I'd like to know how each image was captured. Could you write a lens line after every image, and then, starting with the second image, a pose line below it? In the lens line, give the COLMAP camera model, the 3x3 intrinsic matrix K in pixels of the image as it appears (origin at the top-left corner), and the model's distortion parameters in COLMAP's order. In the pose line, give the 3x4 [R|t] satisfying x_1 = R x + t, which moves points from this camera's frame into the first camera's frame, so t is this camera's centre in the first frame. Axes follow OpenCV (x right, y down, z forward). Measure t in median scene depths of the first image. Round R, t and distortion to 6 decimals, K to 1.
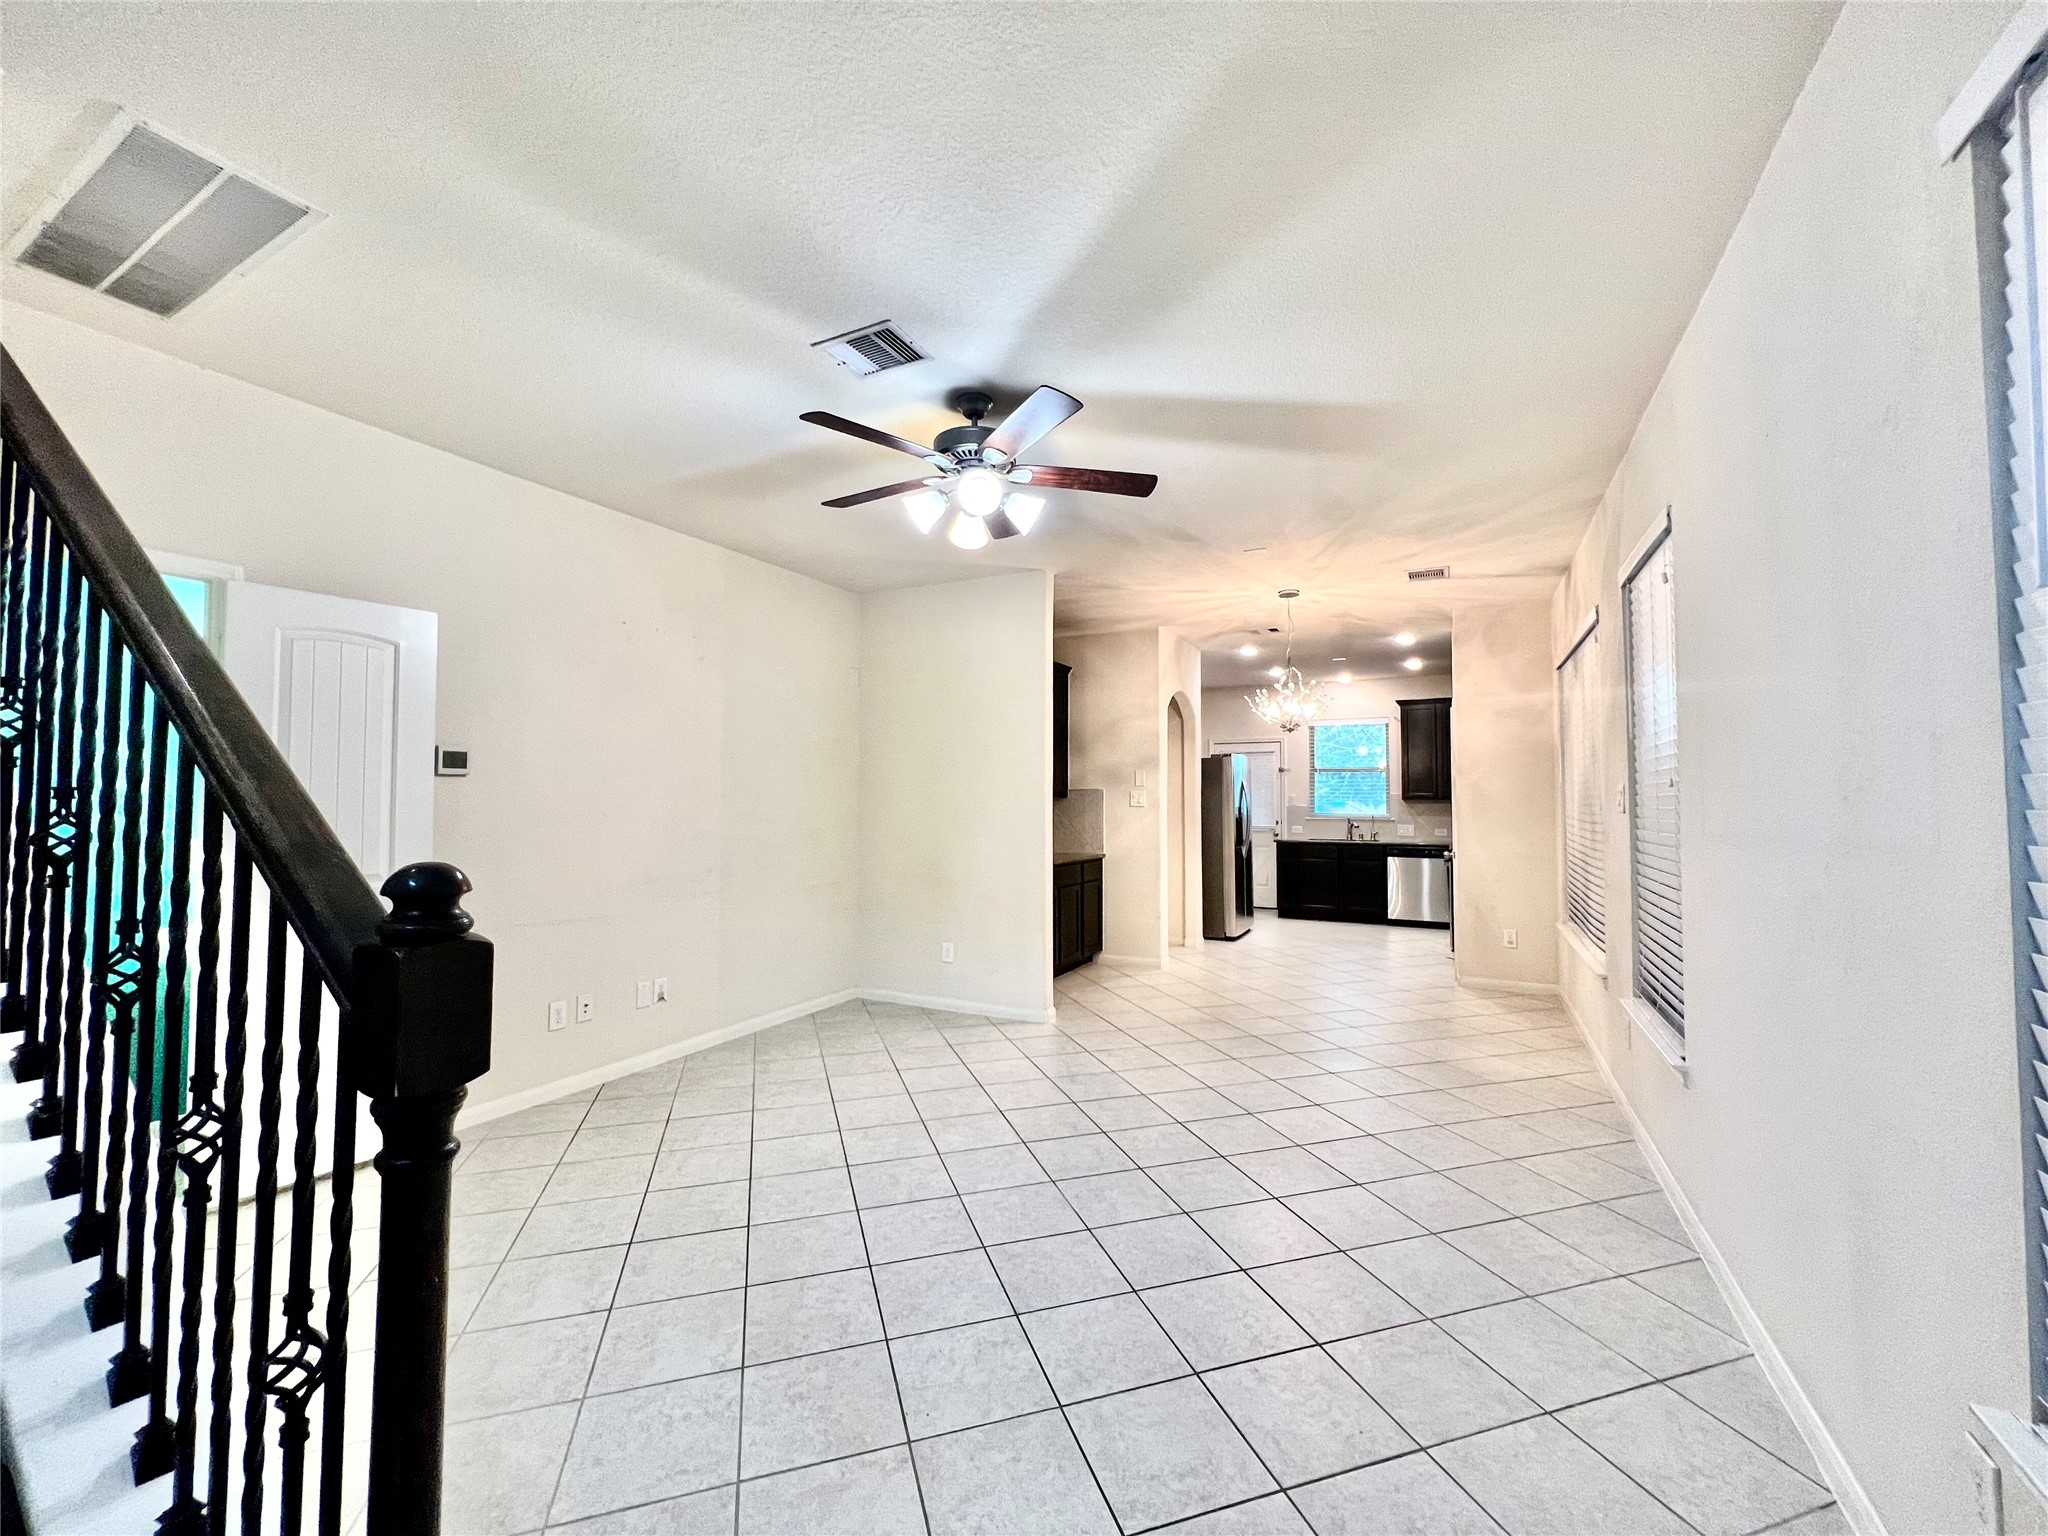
lens RADIAL K [[822.0, 0, 1024.0], [0, 822.0, 768.0], [0, 0, 1]] dist [-0.001423, 0.000148]
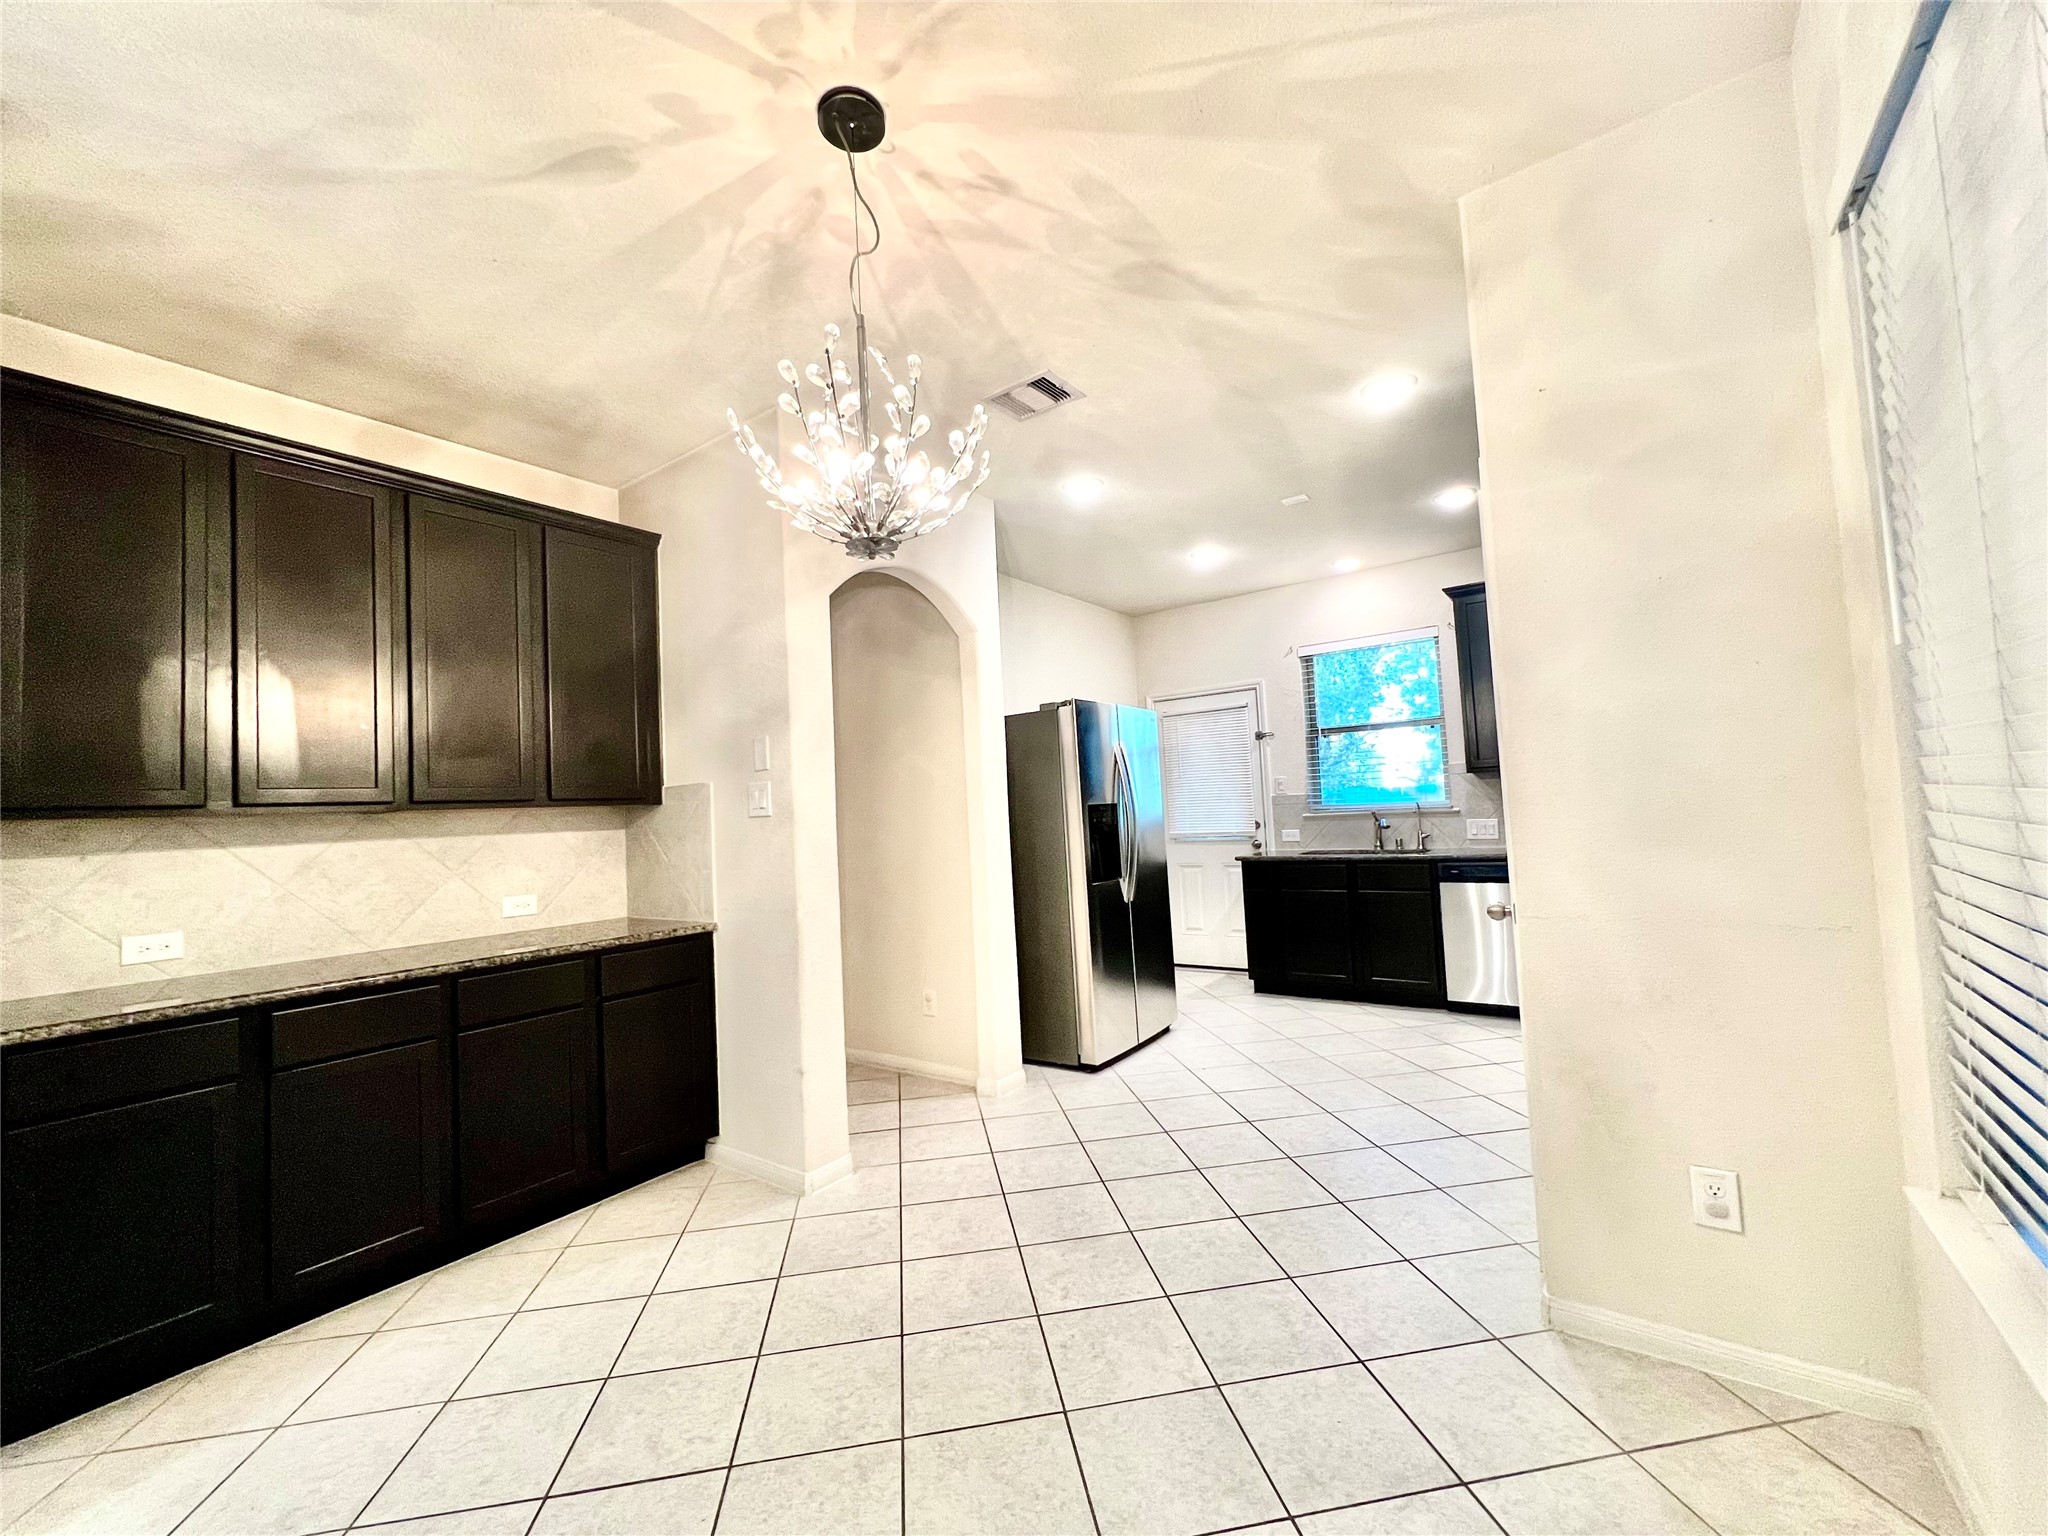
lens RADIAL K [[807.5, 0, 1024.0], [0, 807.5, 768.0], [0, 0, 1]] dist [-0.025179, -0.000023]
pose [[0.985533, -0.059961, -0.158520, 0.451166], [0.058605, 0.998194, -0.013221, 0.044800], [0.159026, 0.003740, 0.987267, 0.766239]]
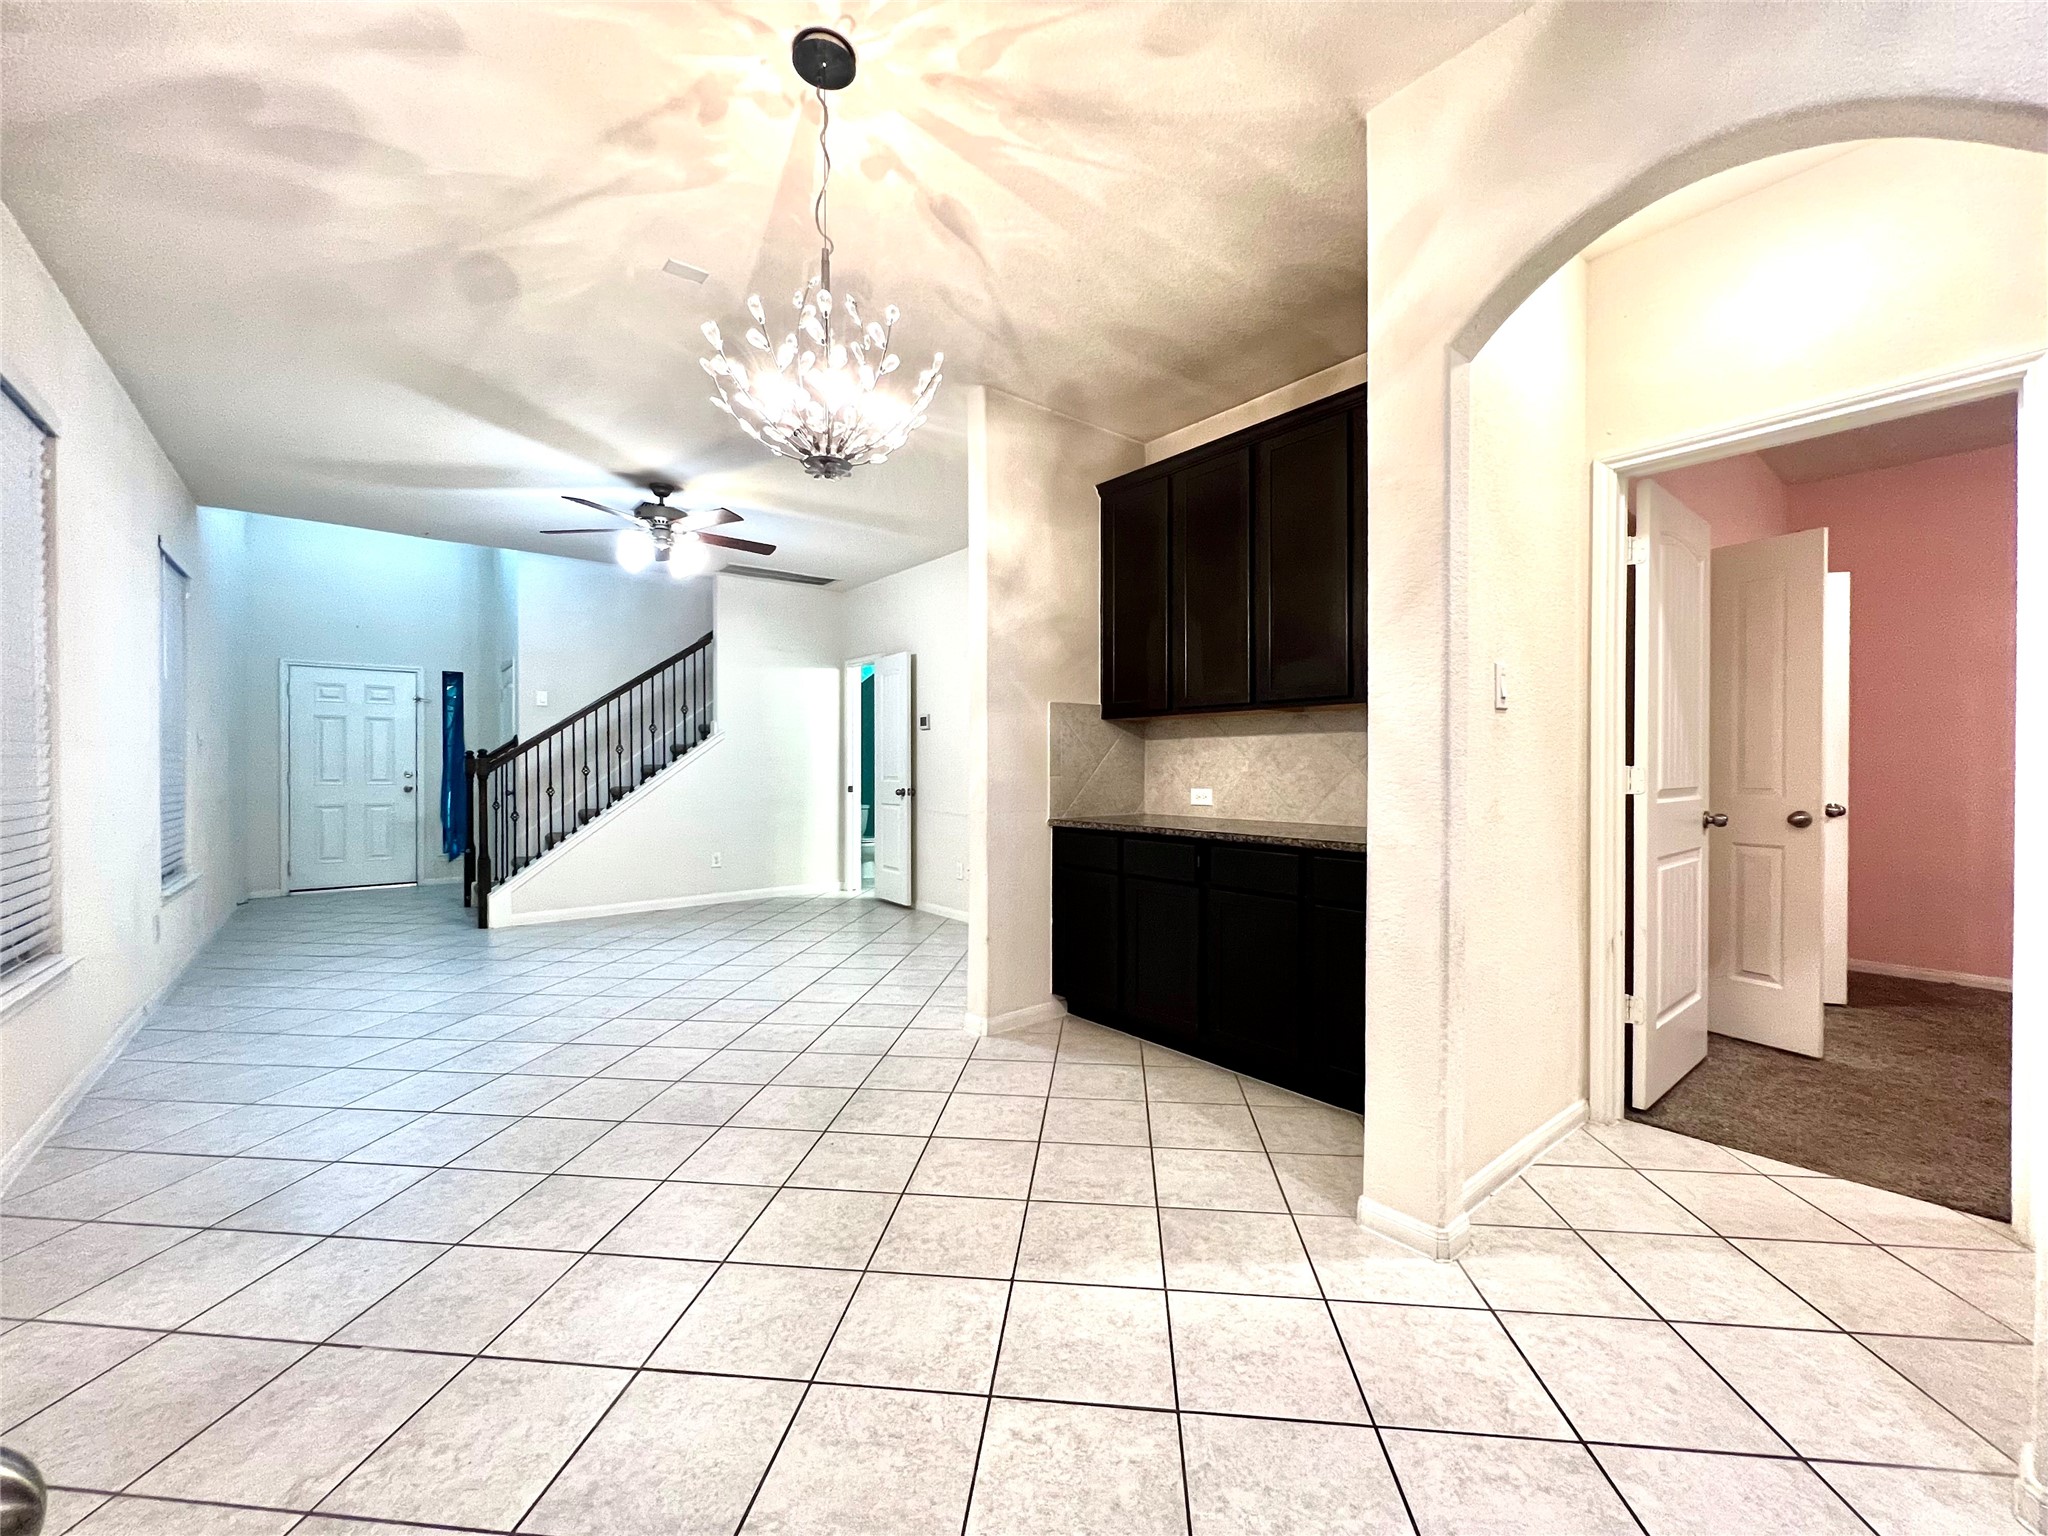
lens RADIAL K [[808.2, 0, 1024.0], [0, 808.2, 768.0], [0, 0, 1]] dist [-0.013172, 0.000079]
pose [[-0.397661, 0.007283, -0.917504, 0.631629], [0.037115, 0.999278, -0.008154, 0.085821], [0.916782, -0.037296, -0.397644, 1.276111]]
